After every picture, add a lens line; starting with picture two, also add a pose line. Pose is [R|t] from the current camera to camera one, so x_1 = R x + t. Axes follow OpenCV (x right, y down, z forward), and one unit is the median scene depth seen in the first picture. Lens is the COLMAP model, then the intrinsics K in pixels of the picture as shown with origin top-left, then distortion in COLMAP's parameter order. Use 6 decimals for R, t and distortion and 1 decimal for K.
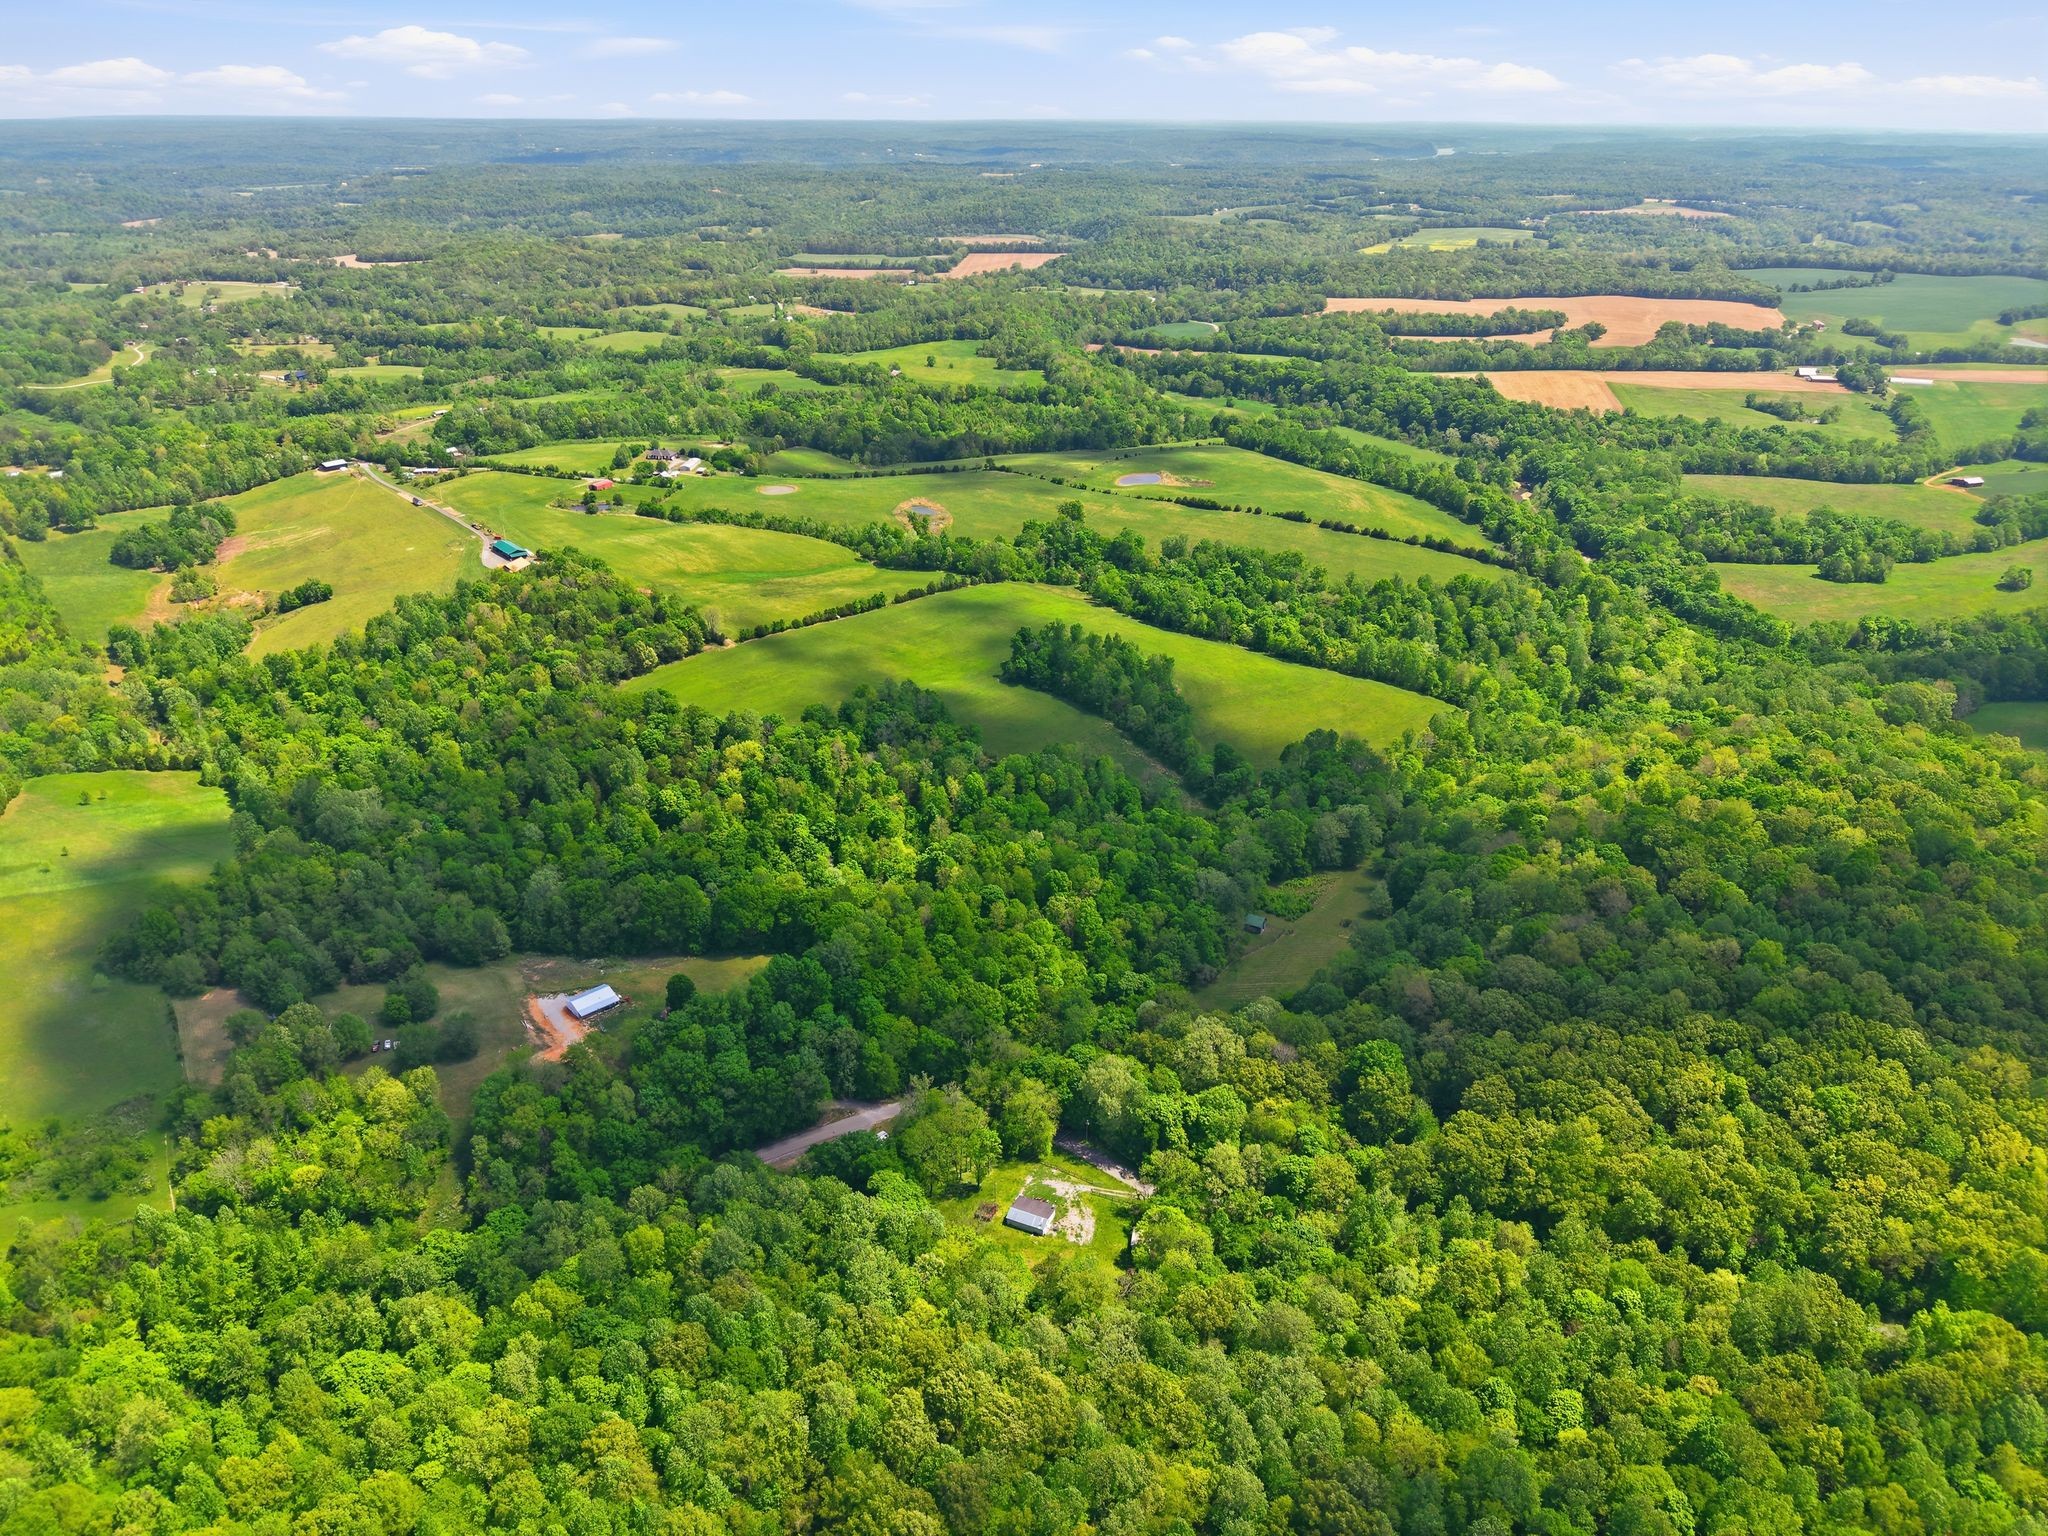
lens RADIAL K [[1370.1, 0, 1020.9], [0, 1370.1, 767.9], [0, 0, 1]] dist [0.010637, -0.007693]
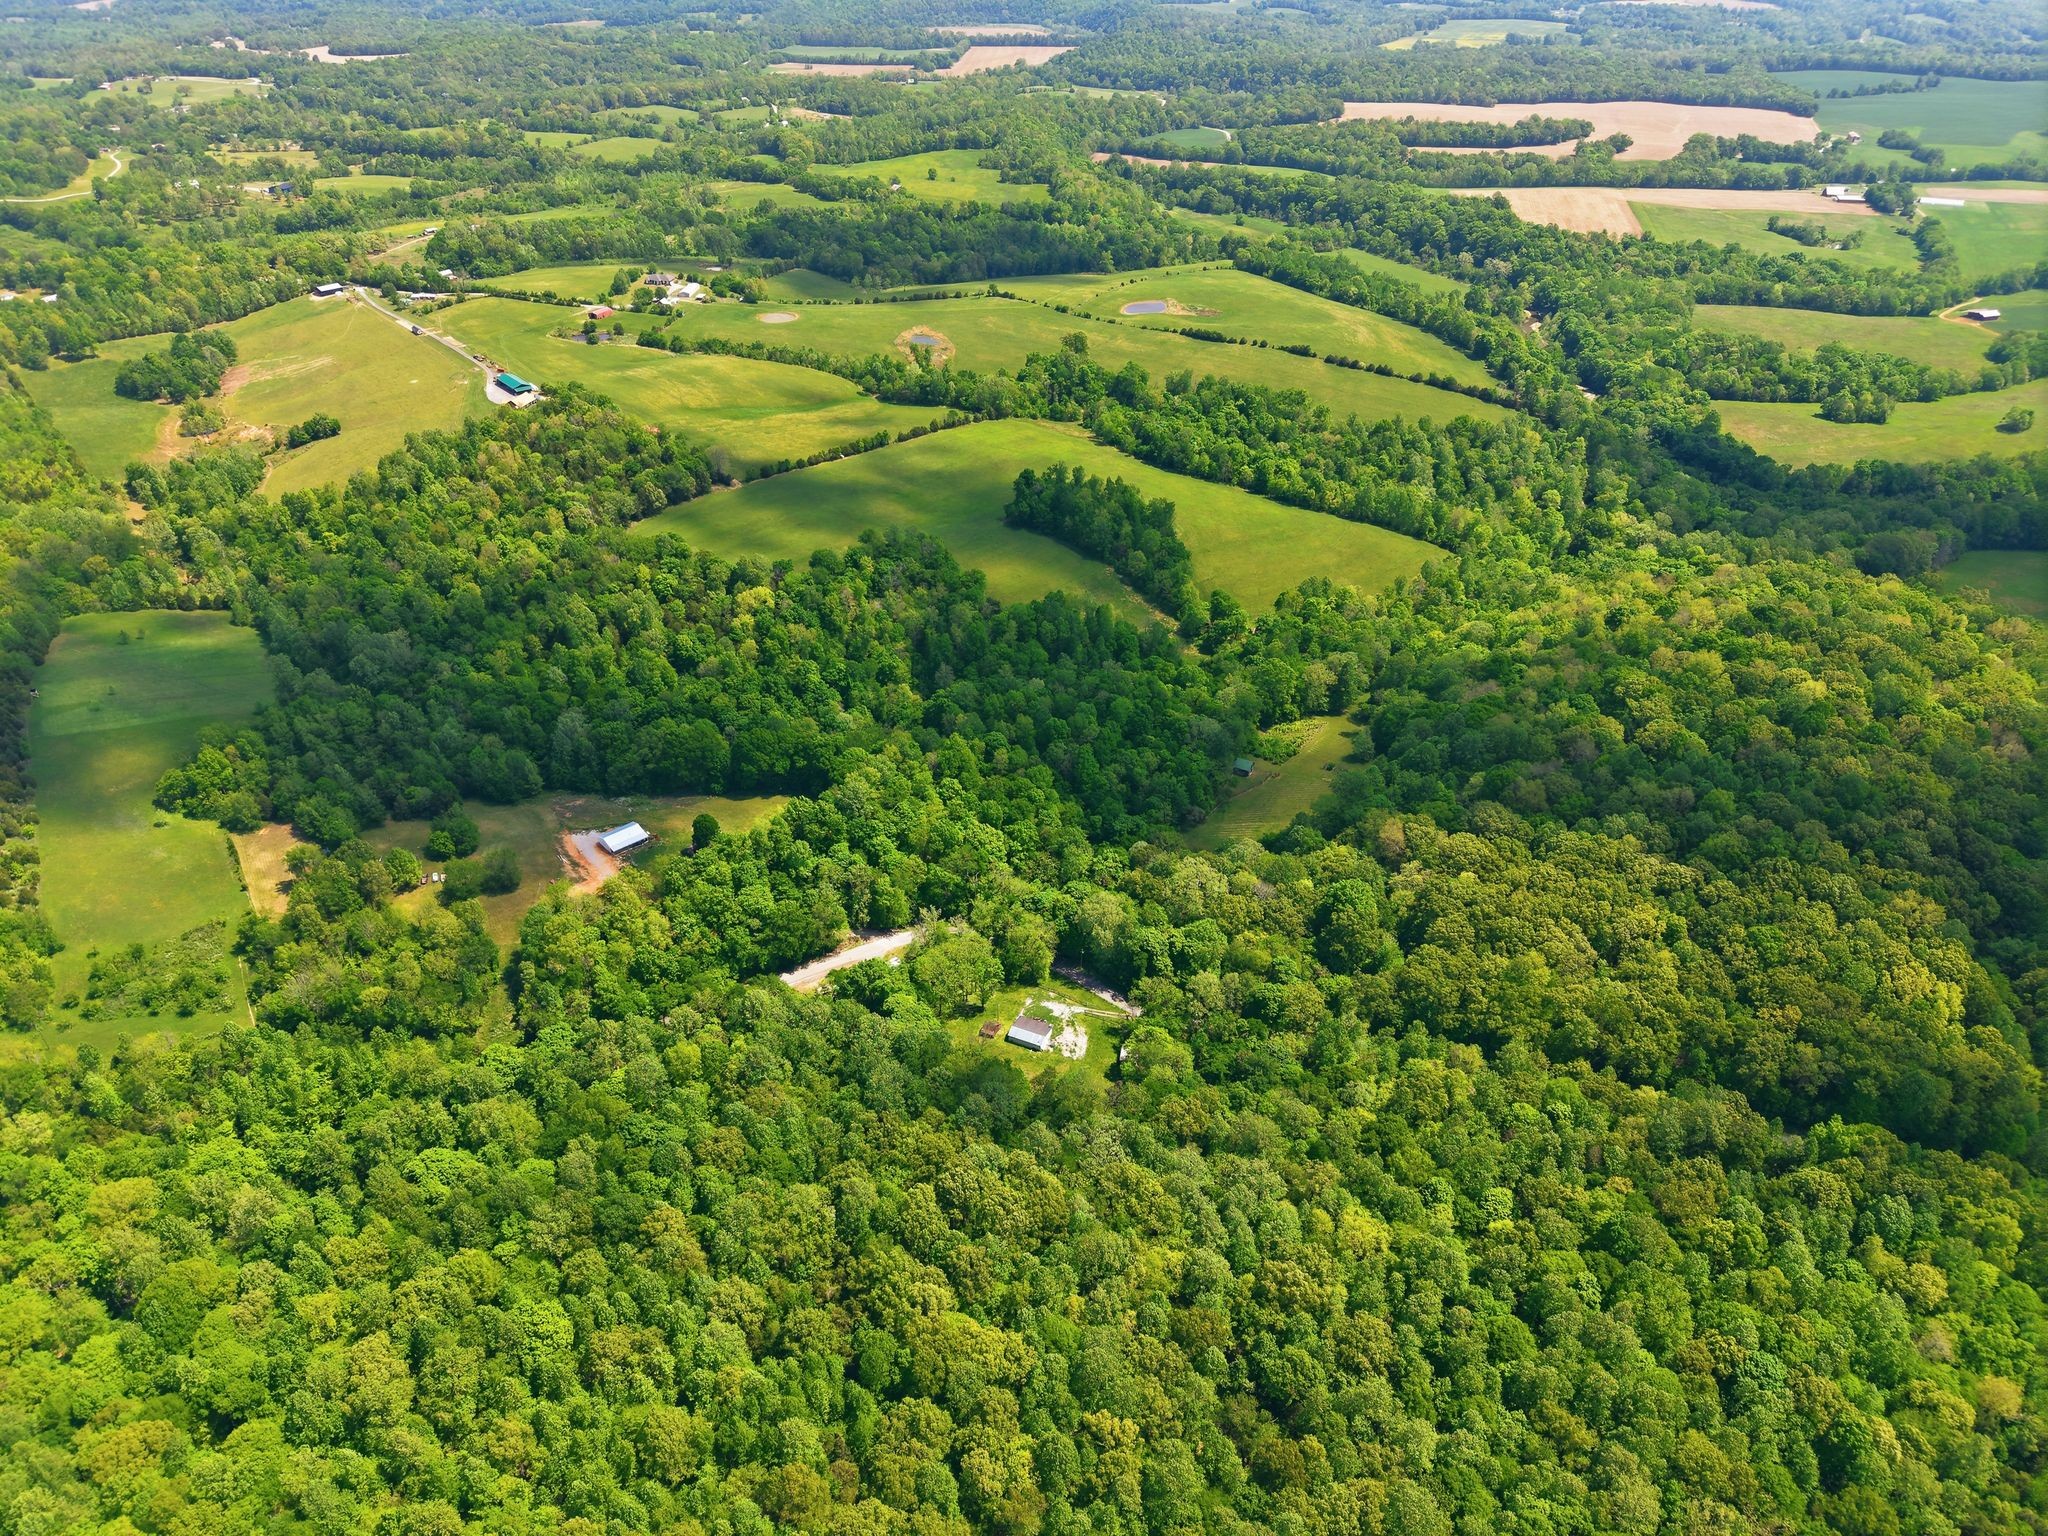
lens RADIAL K [[1370.1, 0, 1020.9], [0, 1370.1, 767.9], [0, 0, 1]] dist [0.010637, -0.007693]
pose [[0.999980, 0.006255, 0.000015, -0.000764], [-0.006204, 0.991405, 0.130679, -0.015799], [0.000802, -0.130676, 0.991425, -0.033593]]
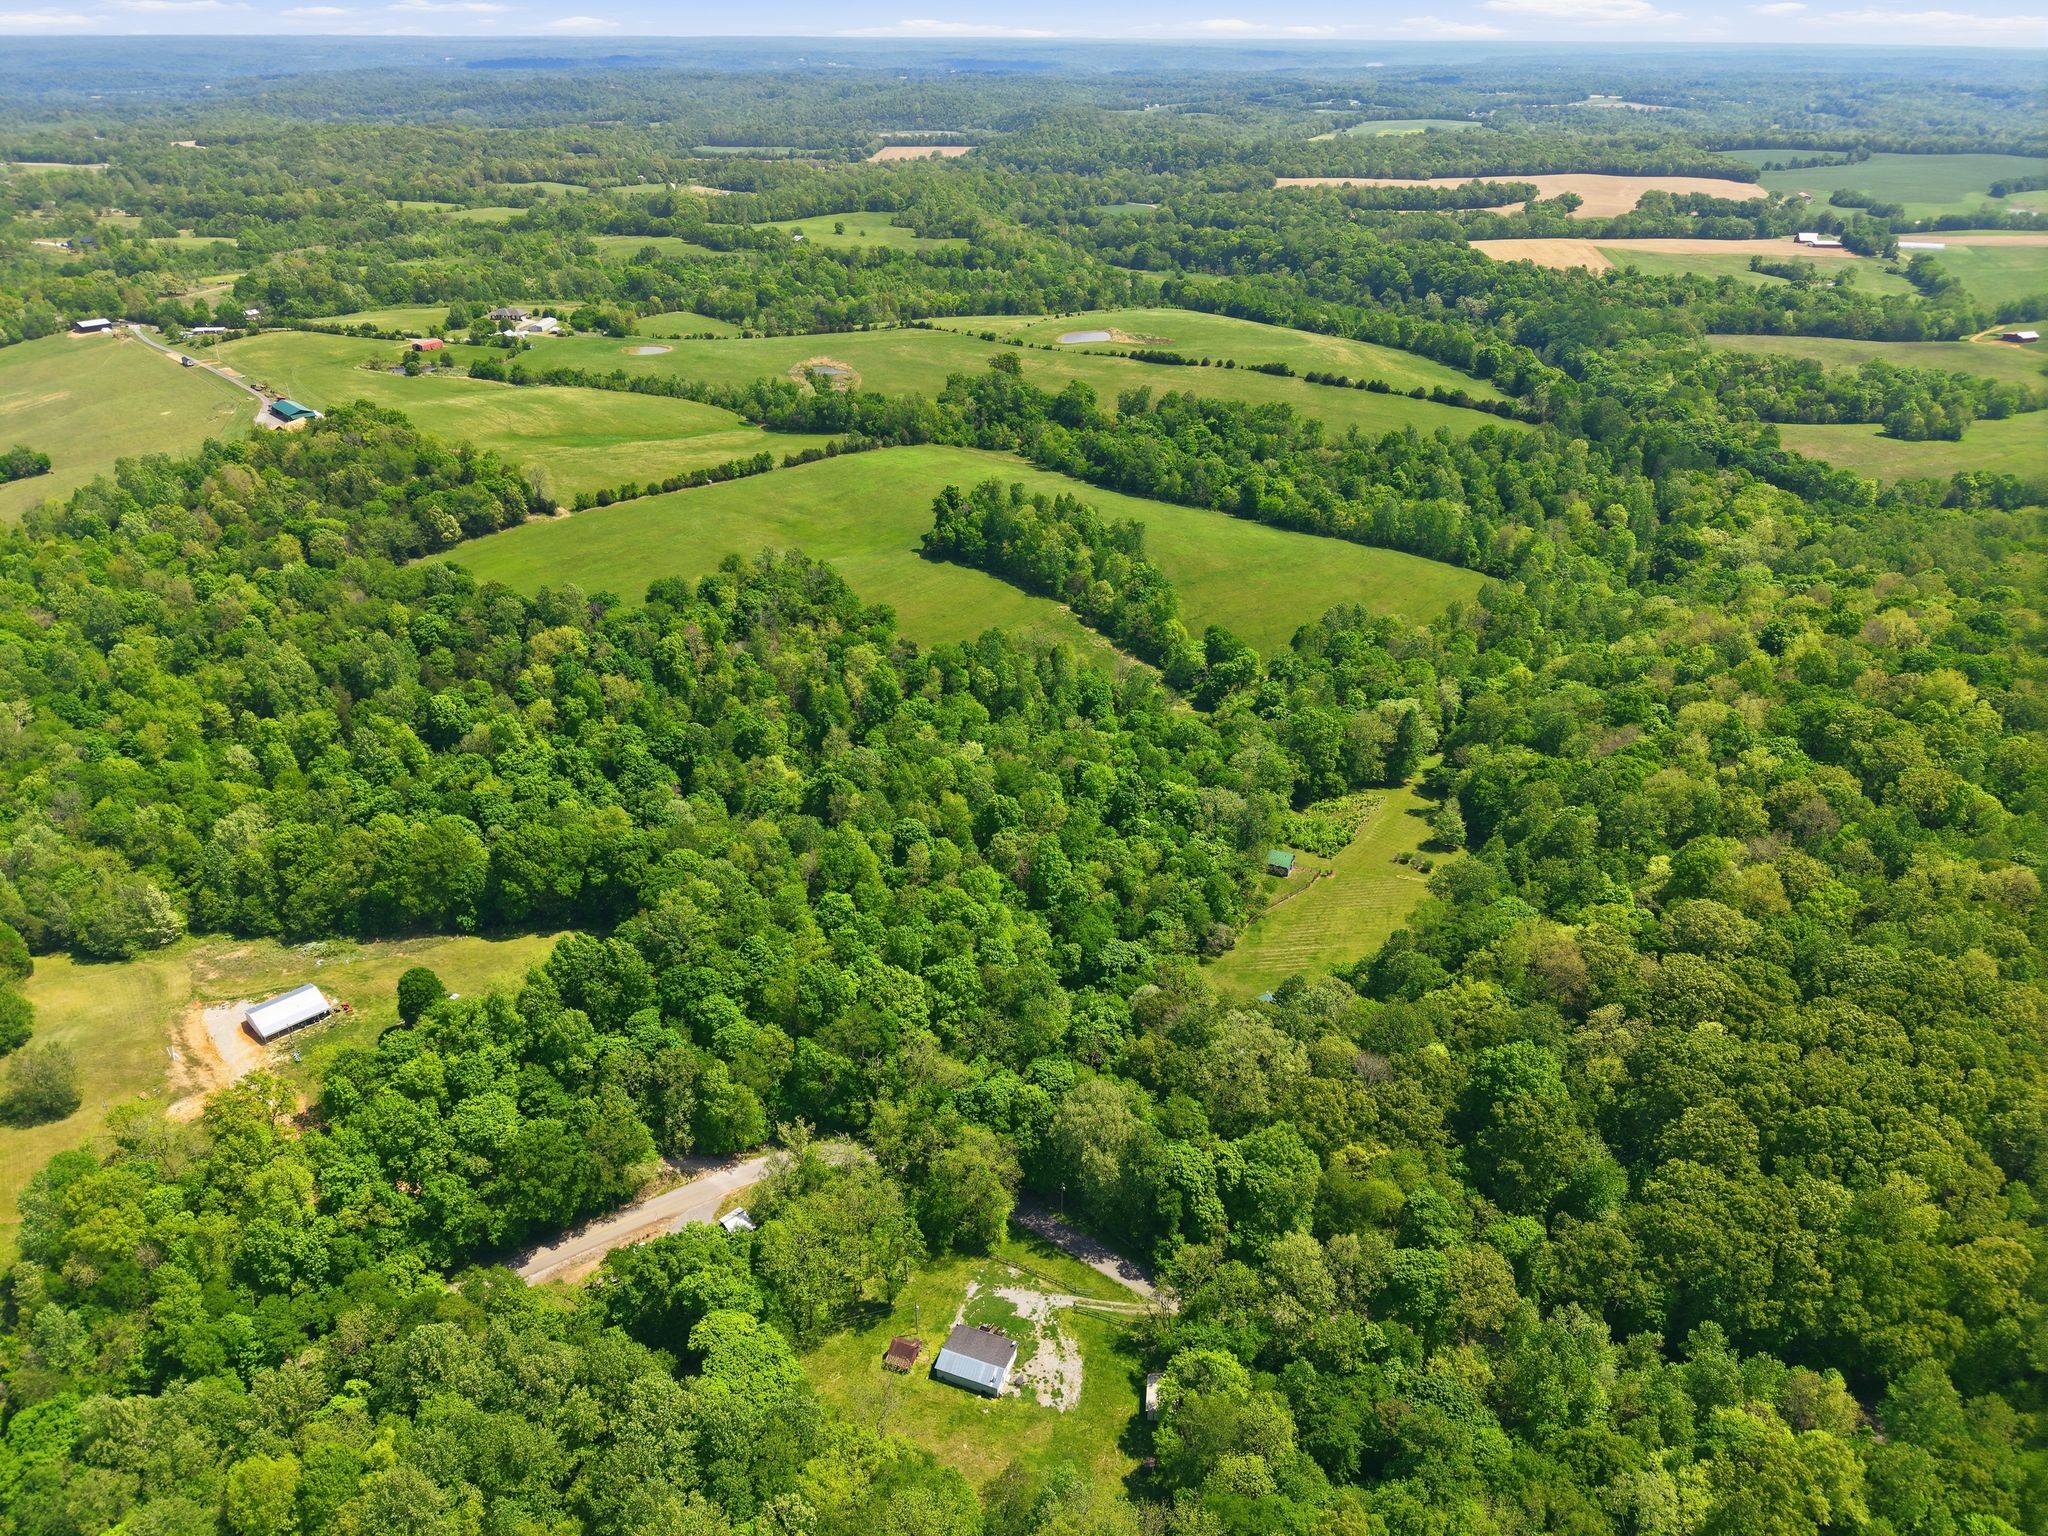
lens RADIAL K [[1370.1, 0, 1020.9], [0, 1370.1, 767.9], [0, 0, 1]] dist [0.010637, -0.007693]
pose [[0.998638, -0.023875, 0.046400, 0.002590], [0.021768, 0.998732, 0.045396, 0.020782], [-0.047425, -0.044325, 0.997891, 0.210591]]
